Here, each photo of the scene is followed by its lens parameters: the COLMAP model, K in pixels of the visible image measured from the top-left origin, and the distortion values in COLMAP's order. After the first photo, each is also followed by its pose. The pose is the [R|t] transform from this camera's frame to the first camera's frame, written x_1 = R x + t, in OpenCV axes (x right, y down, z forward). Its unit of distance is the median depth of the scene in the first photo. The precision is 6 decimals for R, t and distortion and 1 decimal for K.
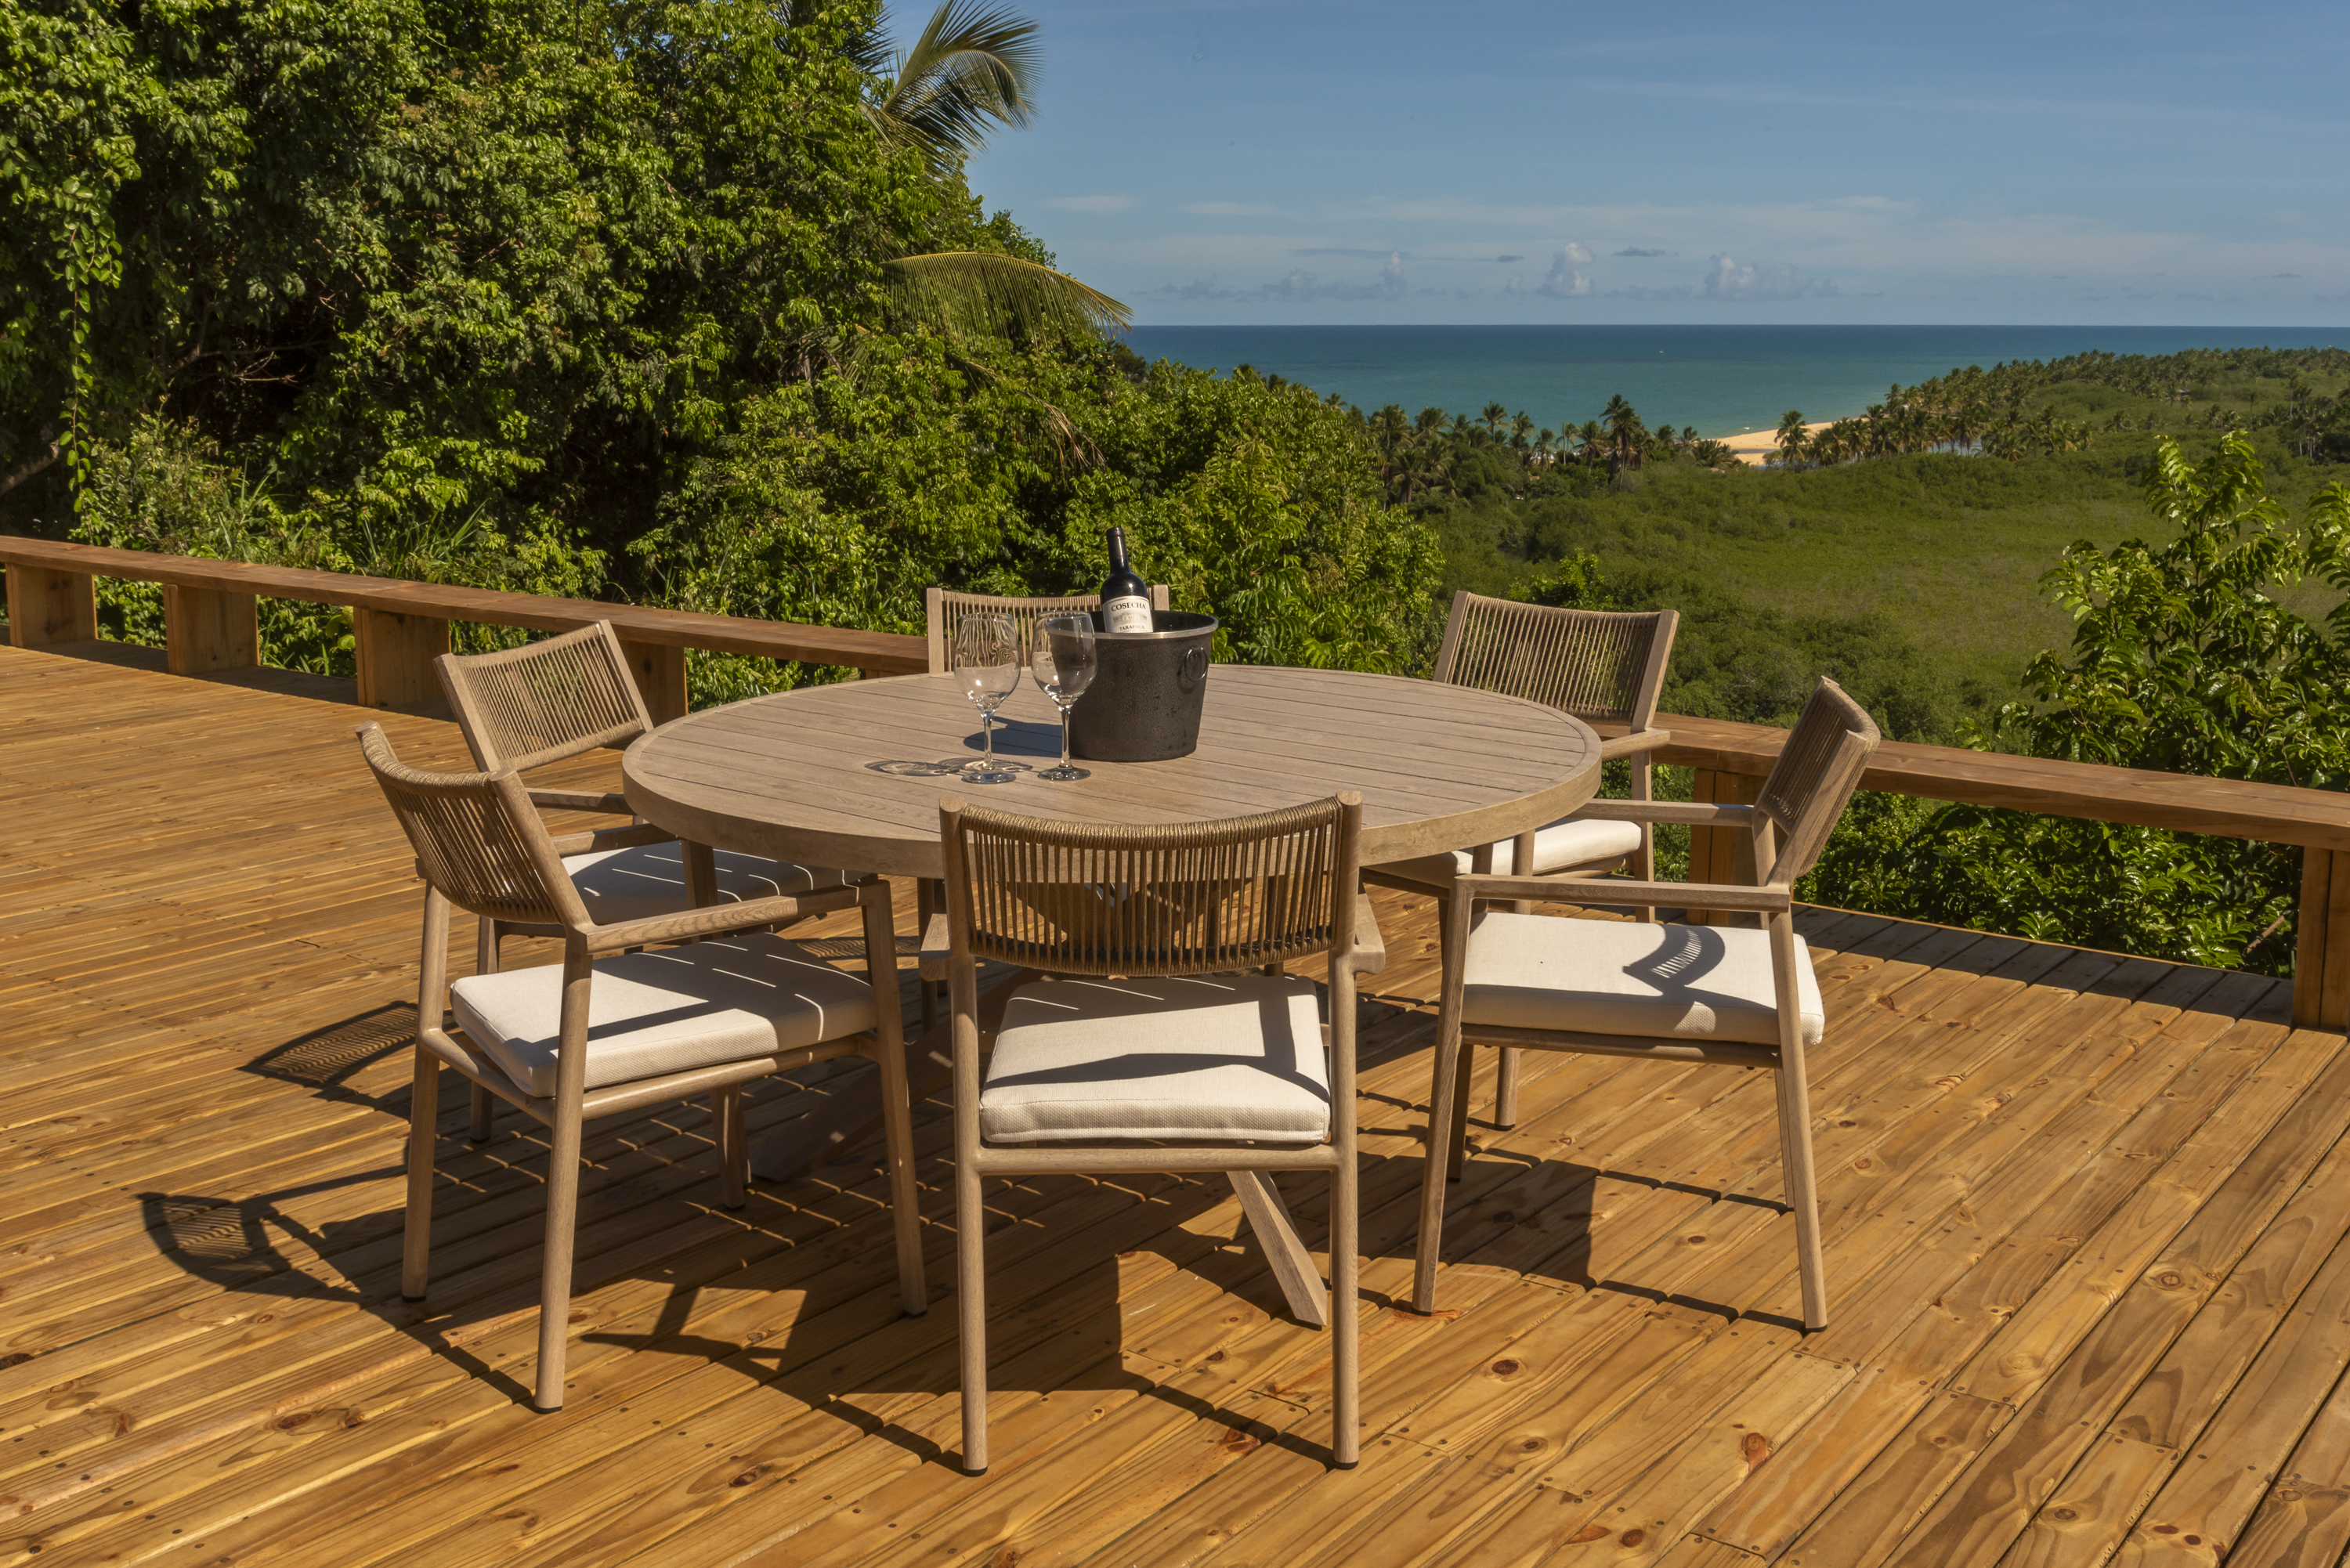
lens RADIAL K [[2322.9, 0, 1208.7], [0, 2322.9, 786.0], [0, 0, 1]] dist [-0.013786, -0.077930]
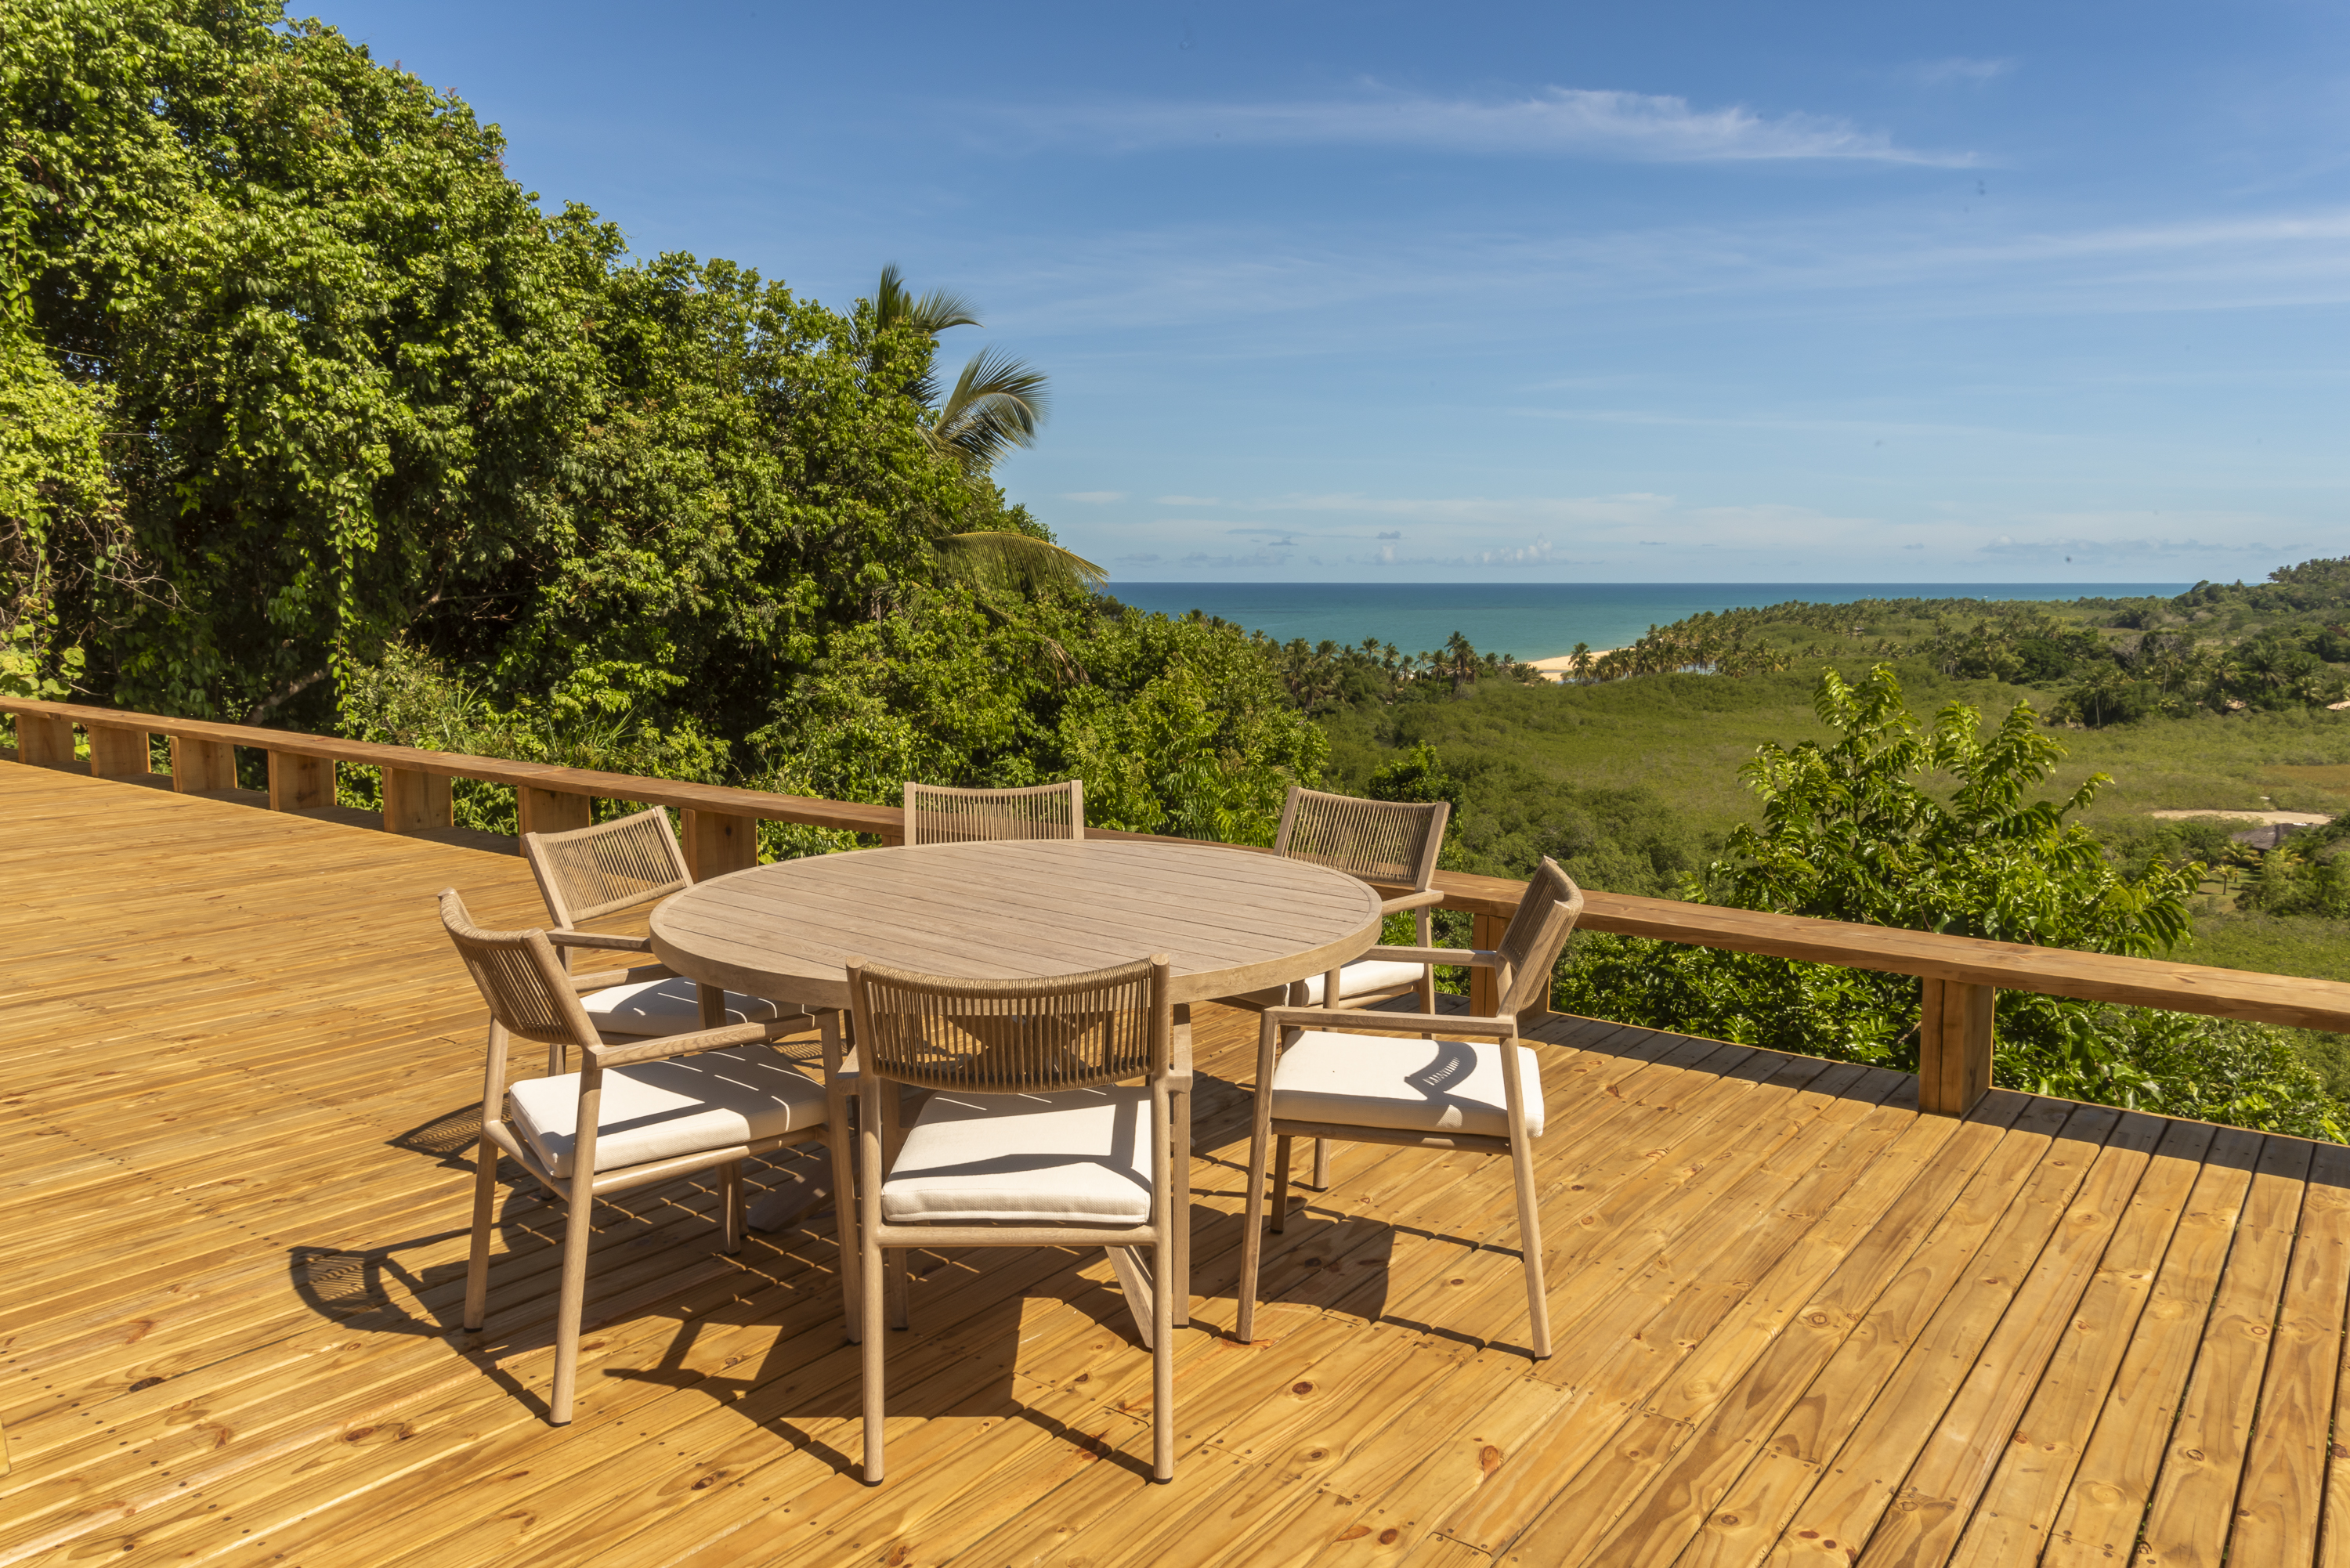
lens RADIAL K [[1641.2, 0, 1175.0], [0, 1641.2, 784.0], [0, 0, 1]] dist [0.018670, -0.030230]
pose [[0.999989, 0.004105, 0.002104, 0.021294], [-0.003939, 0.997289, -0.073478, -0.008071], [-0.002400, 0.073469, 0.997295, 0.021214]]
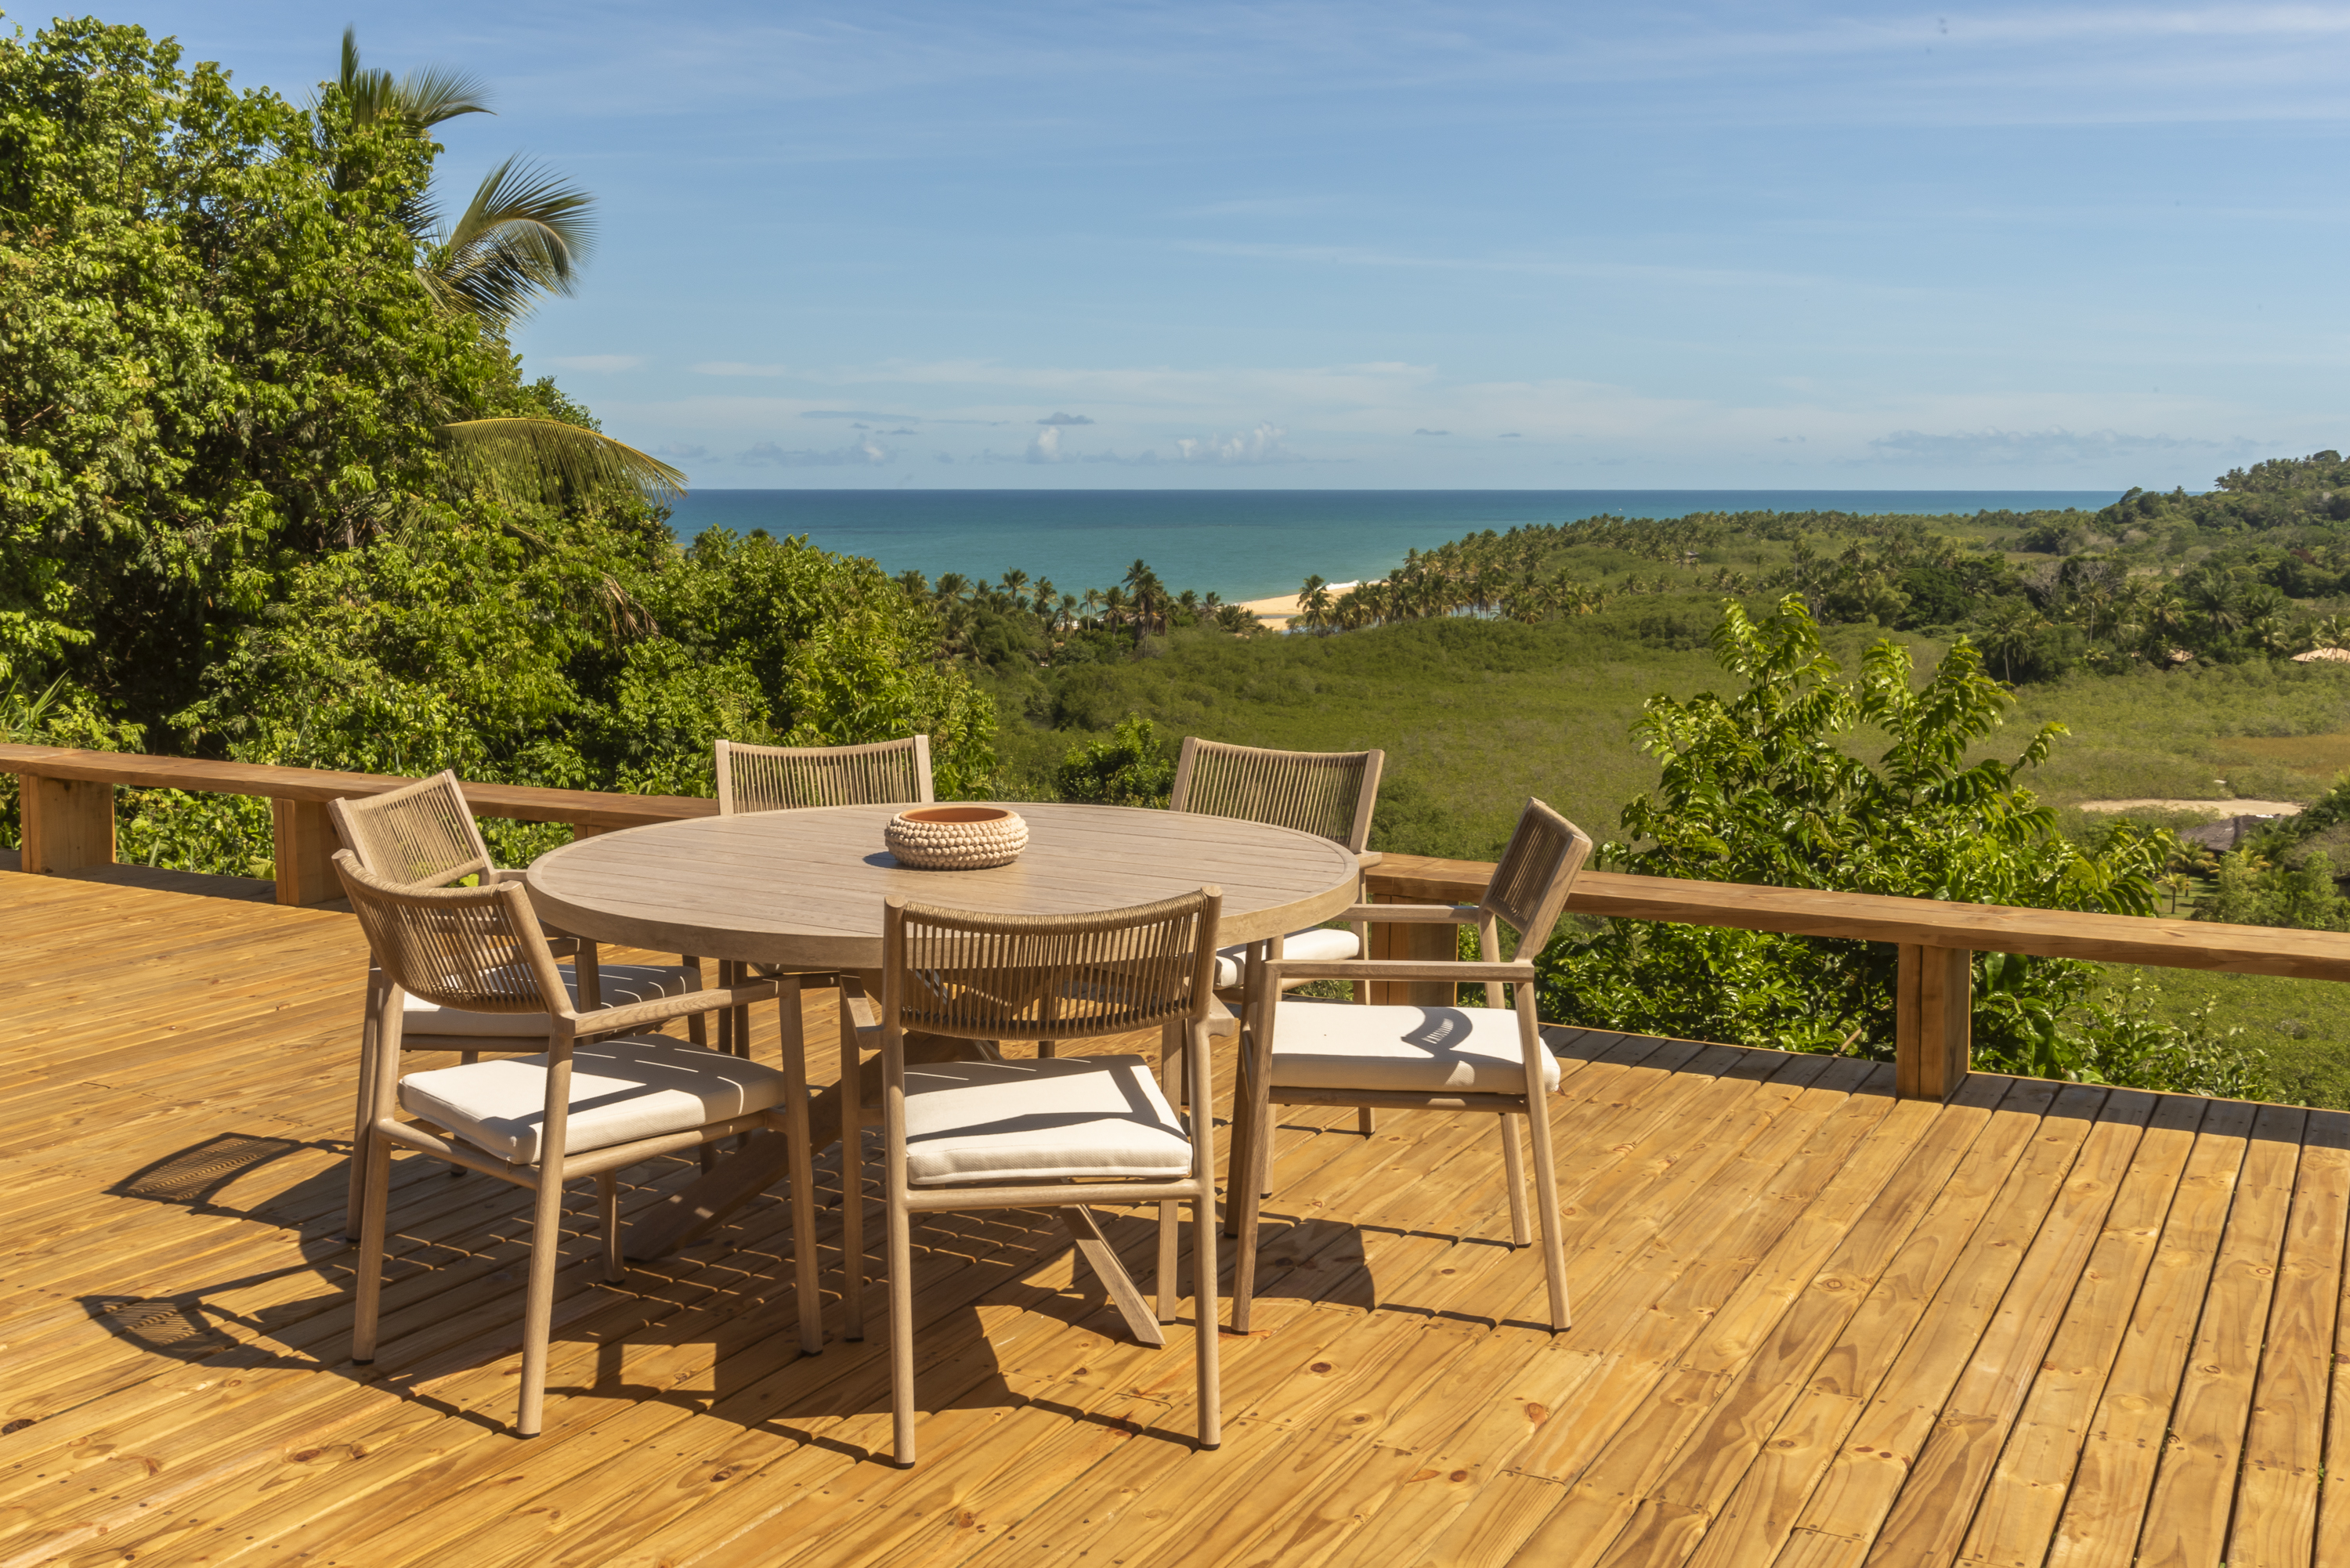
lens RADIAL K [[2425.9, 0, 1043.6], [0, 2425.9, 760.5], [0, 0, 1]] dist [-0.005239, -0.086647]
pose [[0.990979, -0.011737, 0.133503, -0.072644], [0.022974, 0.996289, -0.082942, 0.014921], [-0.132034, 0.085261, 0.987572, -0.102496]]
